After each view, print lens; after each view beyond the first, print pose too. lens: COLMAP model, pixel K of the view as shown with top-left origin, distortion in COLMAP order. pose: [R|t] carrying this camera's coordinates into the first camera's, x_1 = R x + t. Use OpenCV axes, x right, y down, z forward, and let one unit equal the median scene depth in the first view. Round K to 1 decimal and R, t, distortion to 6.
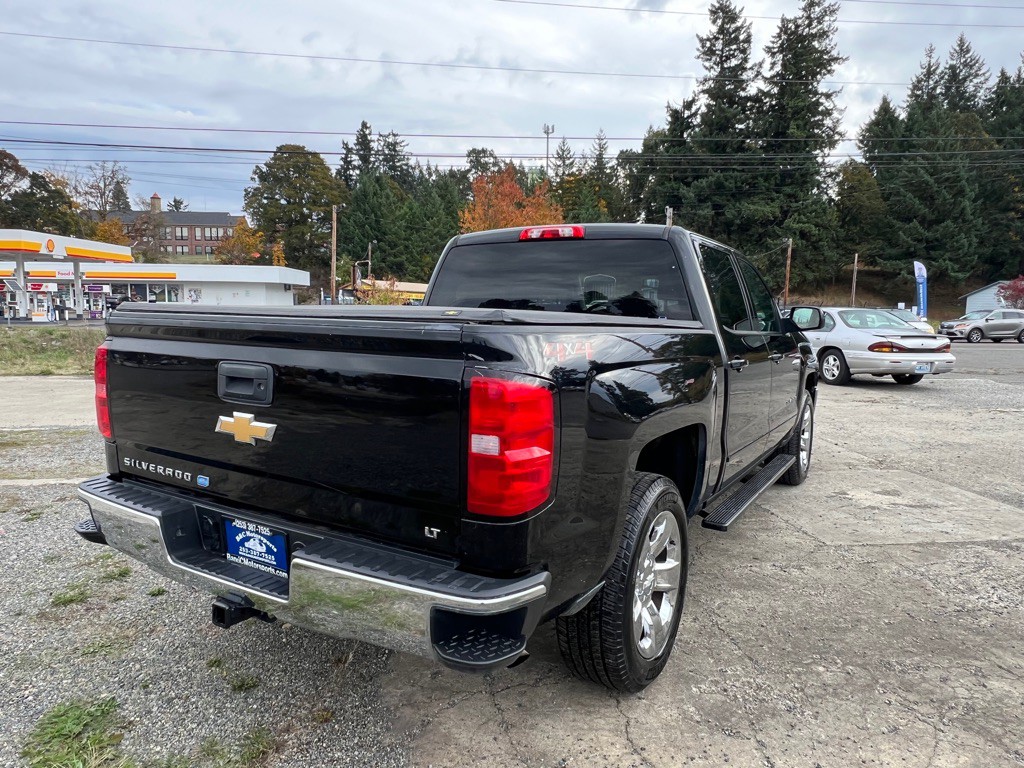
lens RADIAL K [[692.5, 0, 506.9], [0, 692.5, 374.3], [0, 0, 1]] dist [-0.001528, -0.000448]
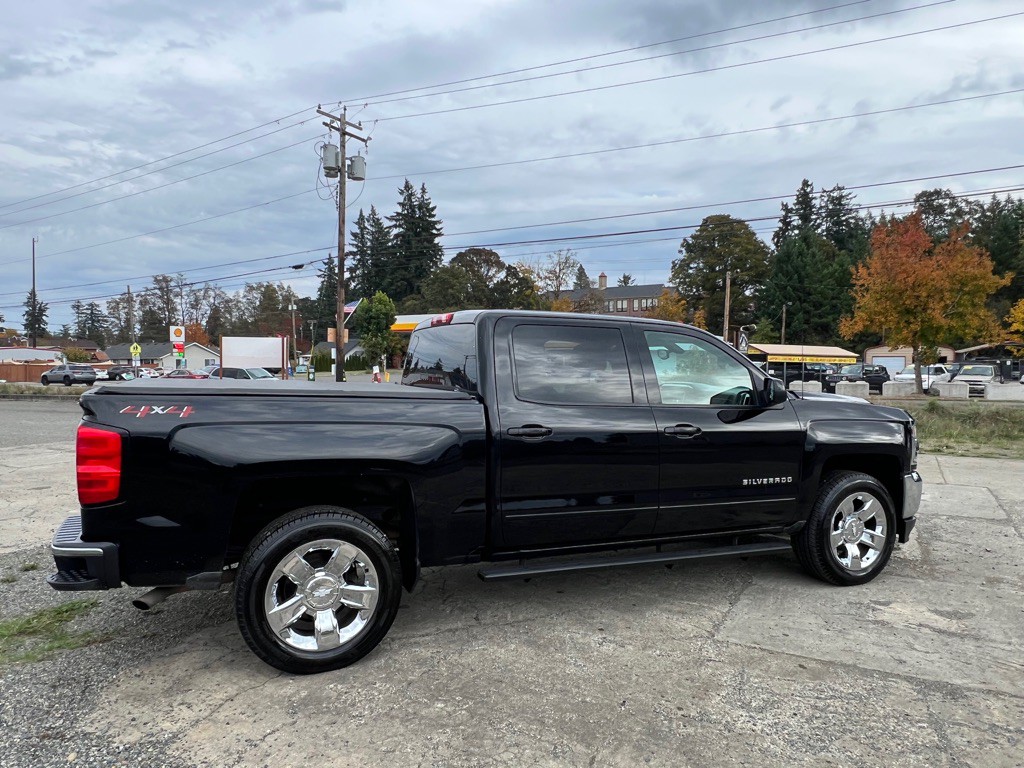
lens RADIAL K [[692.5, 0, 507.7], [0, 692.5, 373.1], [0, 0, 1]] dist [-0.001528, -0.000448]
pose [[0.815761, -0.003094, -0.578381, 0.037729], [-0.051236, 0.995668, -0.077592, -0.000855], [0.576115, 0.092931, 0.812068, 0.003363]]
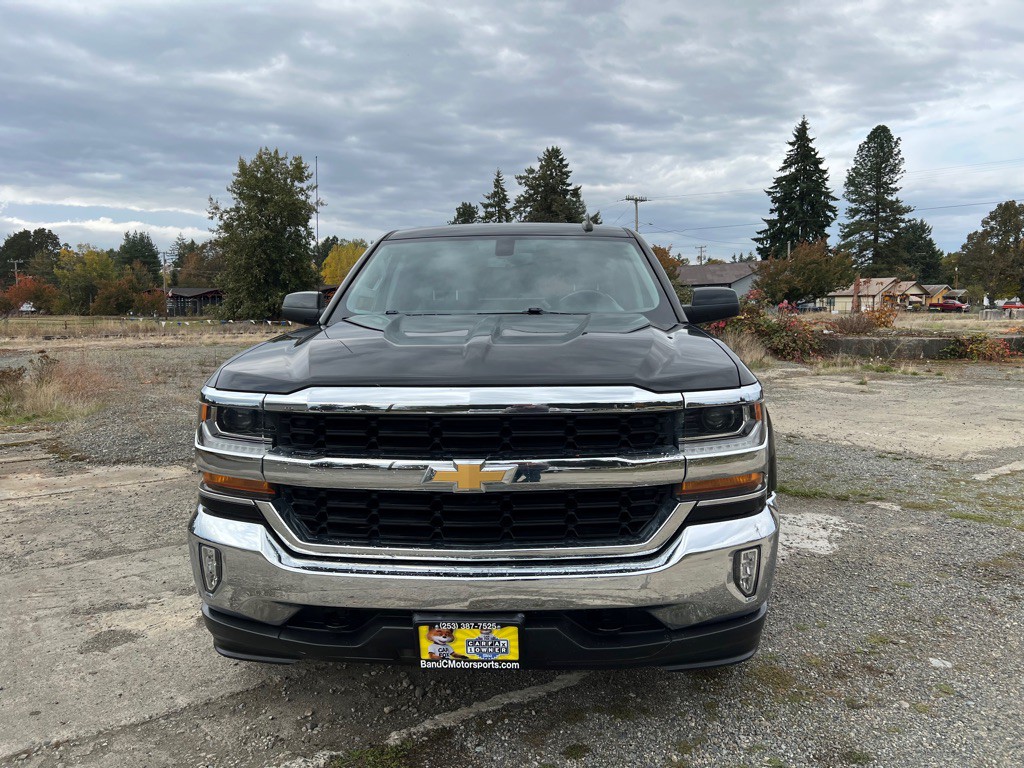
lens RADIAL K [[763.6, 0, 520.0], [0, 763.6, 393.6], [0, 0, 1]] dist [0.048418, -0.050439]
pose [[-0.877827, 0.046620, -0.476704, 0.034830], [-0.058735, 0.977264, 0.203731, -0.009533], [0.475363, 0.206839, -0.855130, 0.102301]]
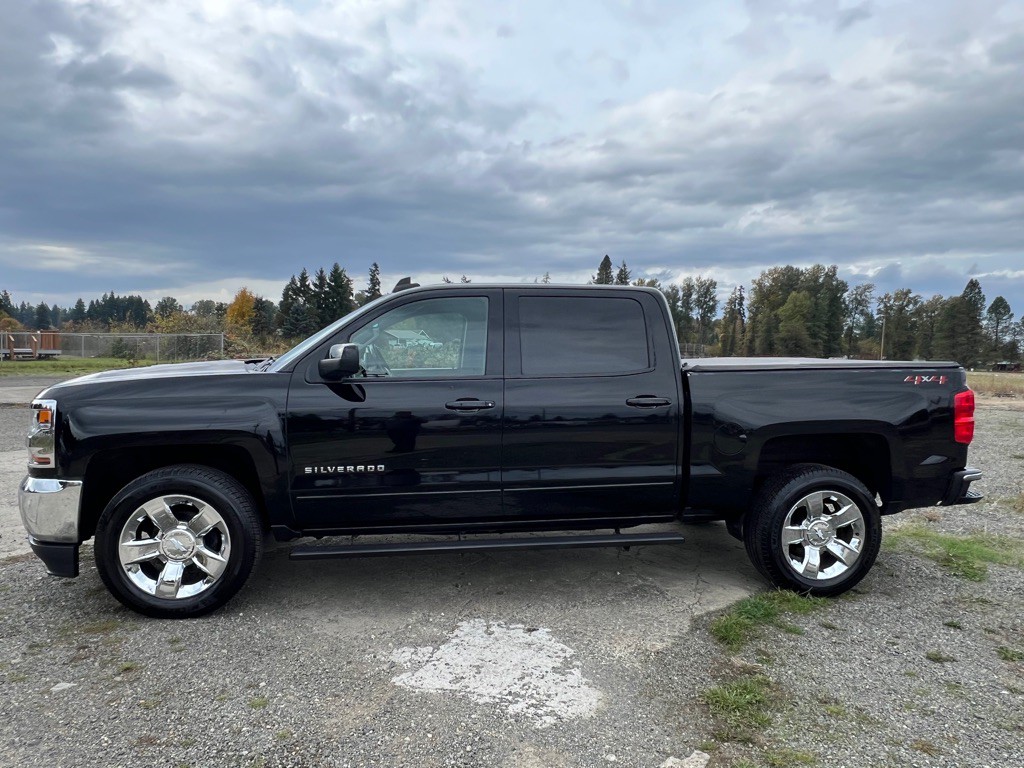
lens RADIAL K [[685.4, 0, 506.5], [0, 685.4, 404.2], [0, 0, 1]] dist [0.004660, -0.009145]
pose [[-0.642963, -0.090476, 0.760534, -0.033646], [0.047905, 0.986303, 0.157834, -0.009547], [-0.764397, 0.137915, -0.629822, 0.087163]]
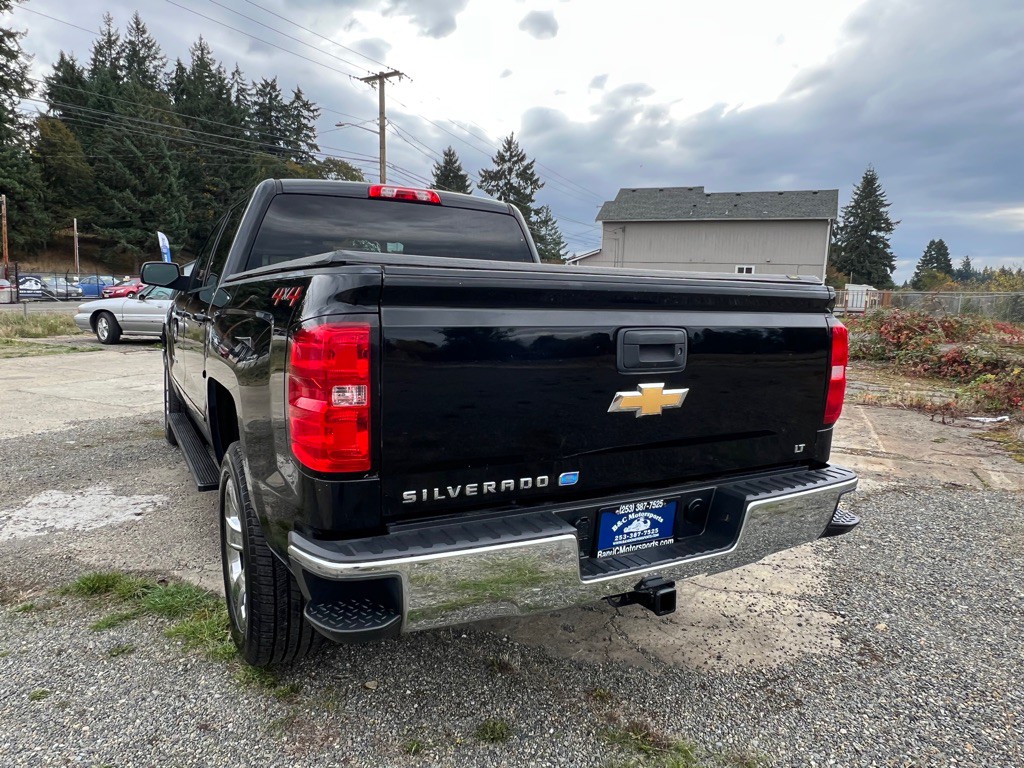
lens RADIAL K [[692.5, 0, 509.4], [0, 692.5, 368.9], [0, 0, 1]] dist [-0.001528, -0.000448]
pose [[0.495566, -0.099412, 0.862863, -0.031277], [0.067933, 0.994822, 0.075599, -0.001141], [-0.865910, 0.021152, 0.499753, 0.017267]]
